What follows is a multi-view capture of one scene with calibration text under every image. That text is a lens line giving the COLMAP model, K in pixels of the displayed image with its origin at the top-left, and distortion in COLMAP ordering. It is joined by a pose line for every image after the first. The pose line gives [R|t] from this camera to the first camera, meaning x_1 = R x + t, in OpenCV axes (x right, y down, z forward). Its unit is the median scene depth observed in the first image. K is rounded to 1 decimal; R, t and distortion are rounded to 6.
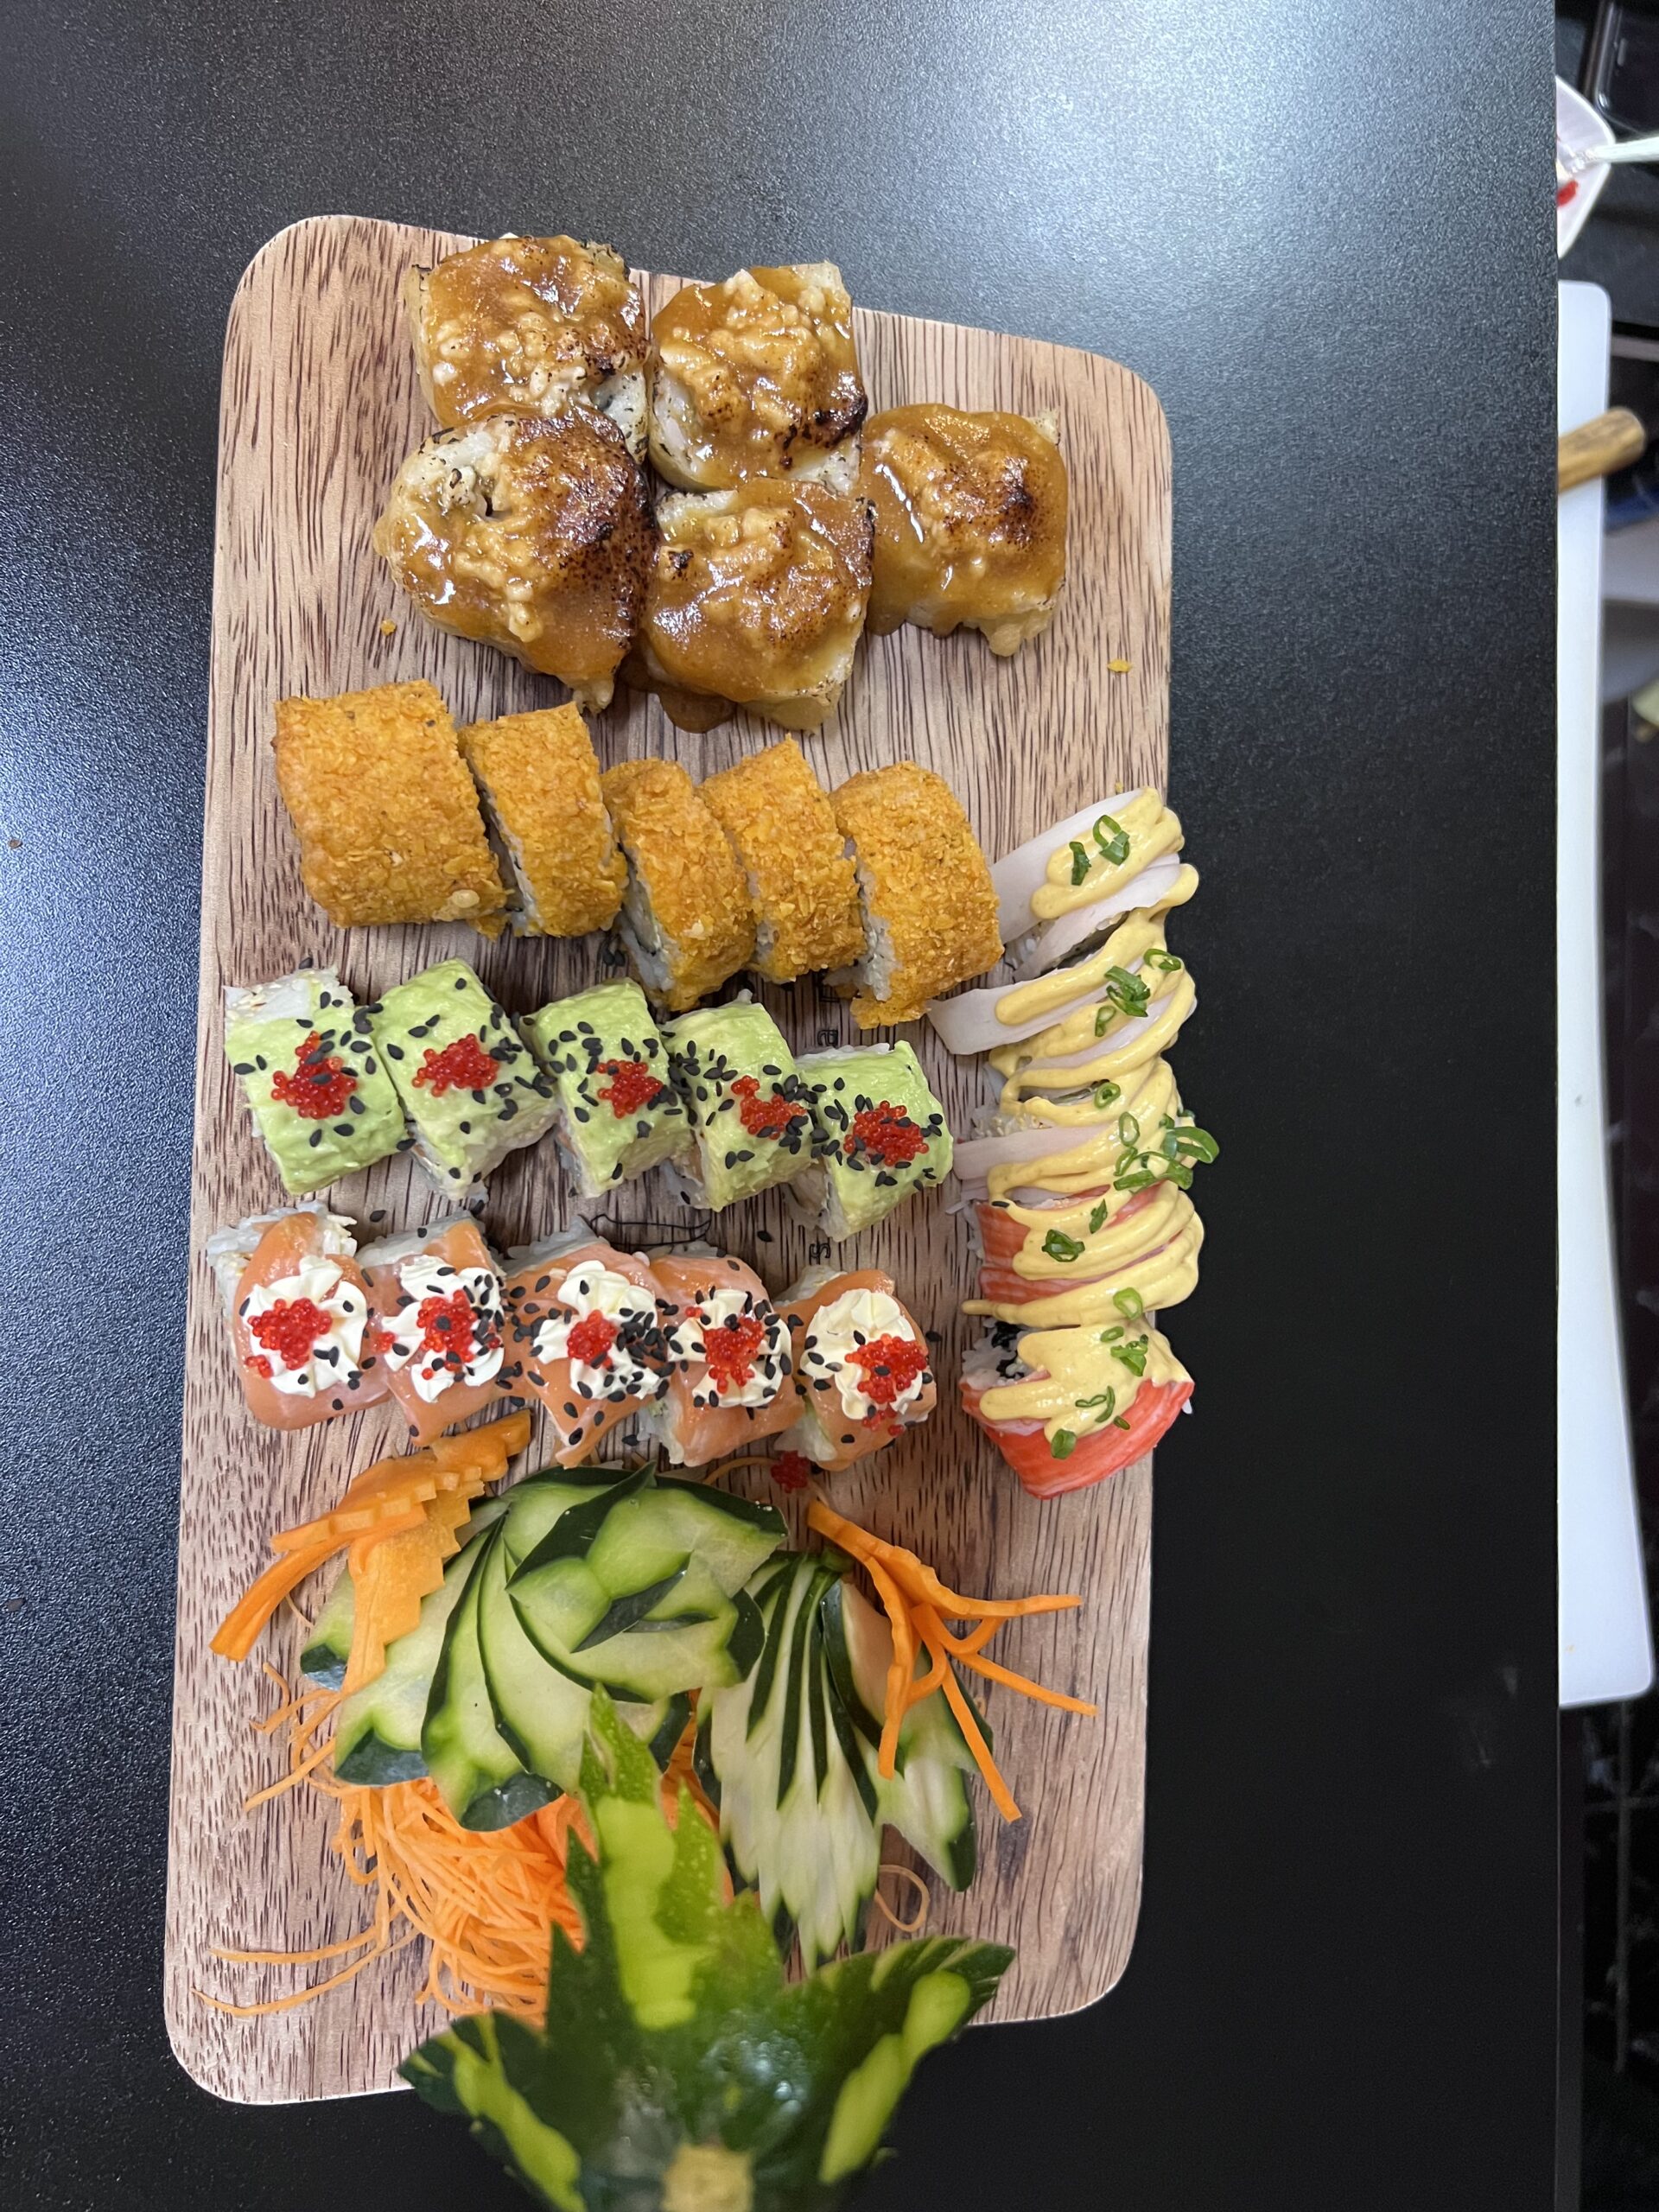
lens RADIAL K [[1652.9, 0, 829.5], [0, 1652.9, 1106.0], [0, 0, 1]] dist [0.062115, -0.006553]
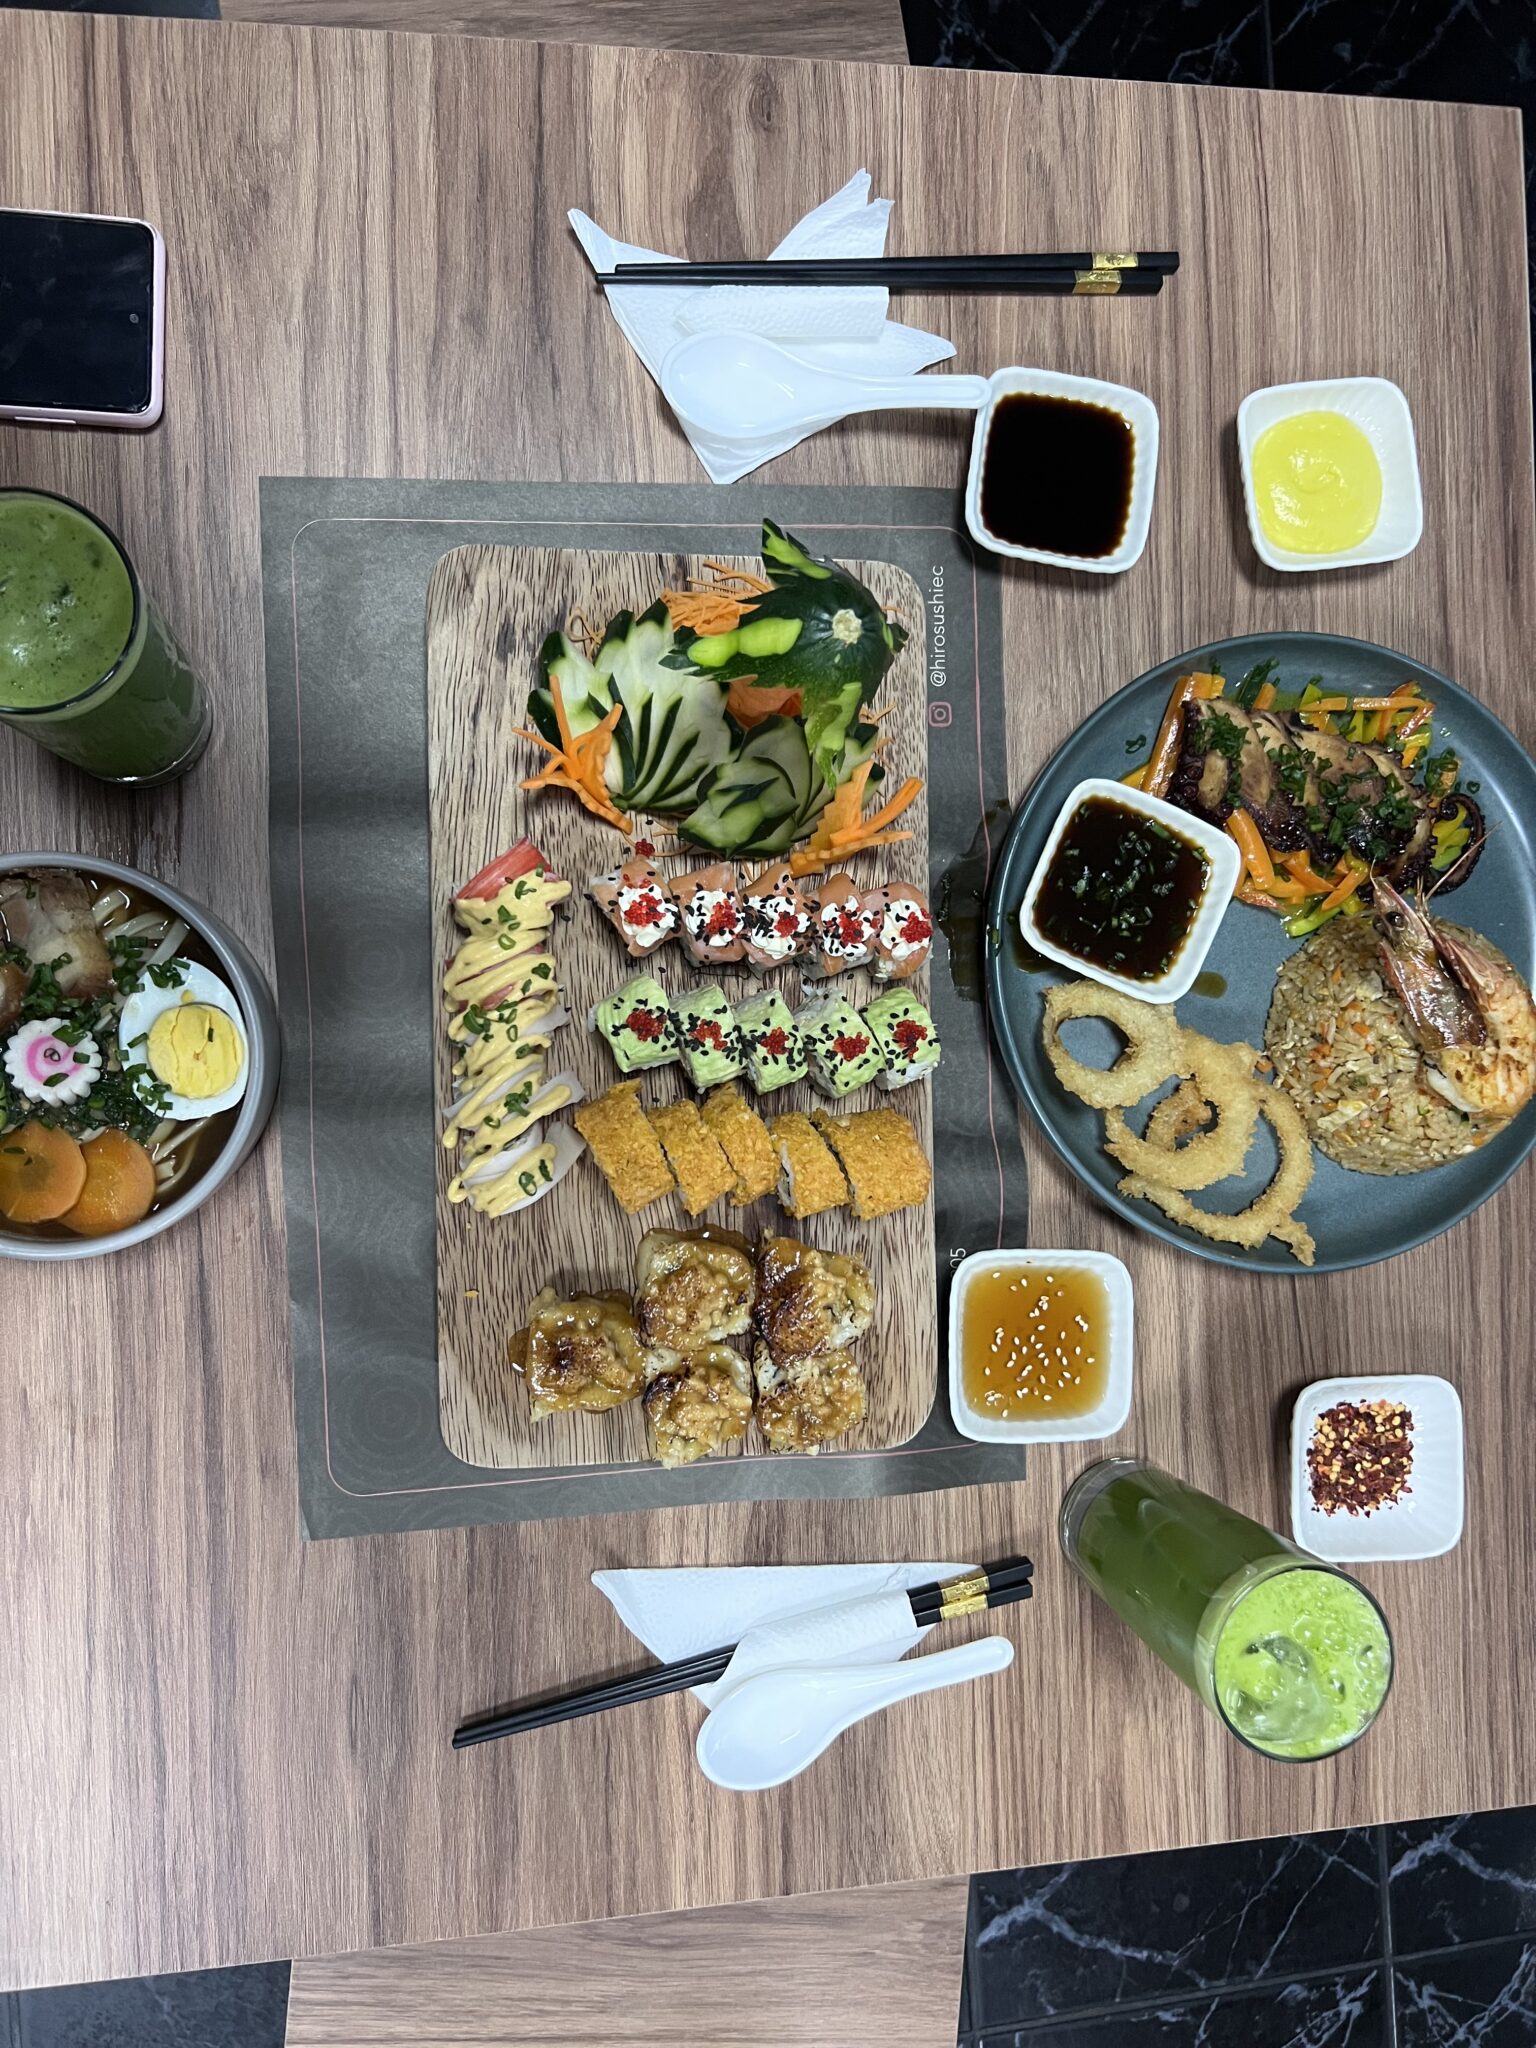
lens RADIAL K [[1530.4, 0, 768.0], [0, 1530.4, 1024.0], [0, 0, 1]] dist [0.062115, -0.006553]
pose [[-0.901061, 0.045609, -0.431288, 0.736474], [-0.047423, -0.998853, -0.006552, 0.024731], [-0.431092, 0.014549, 0.902191, -0.781262]]
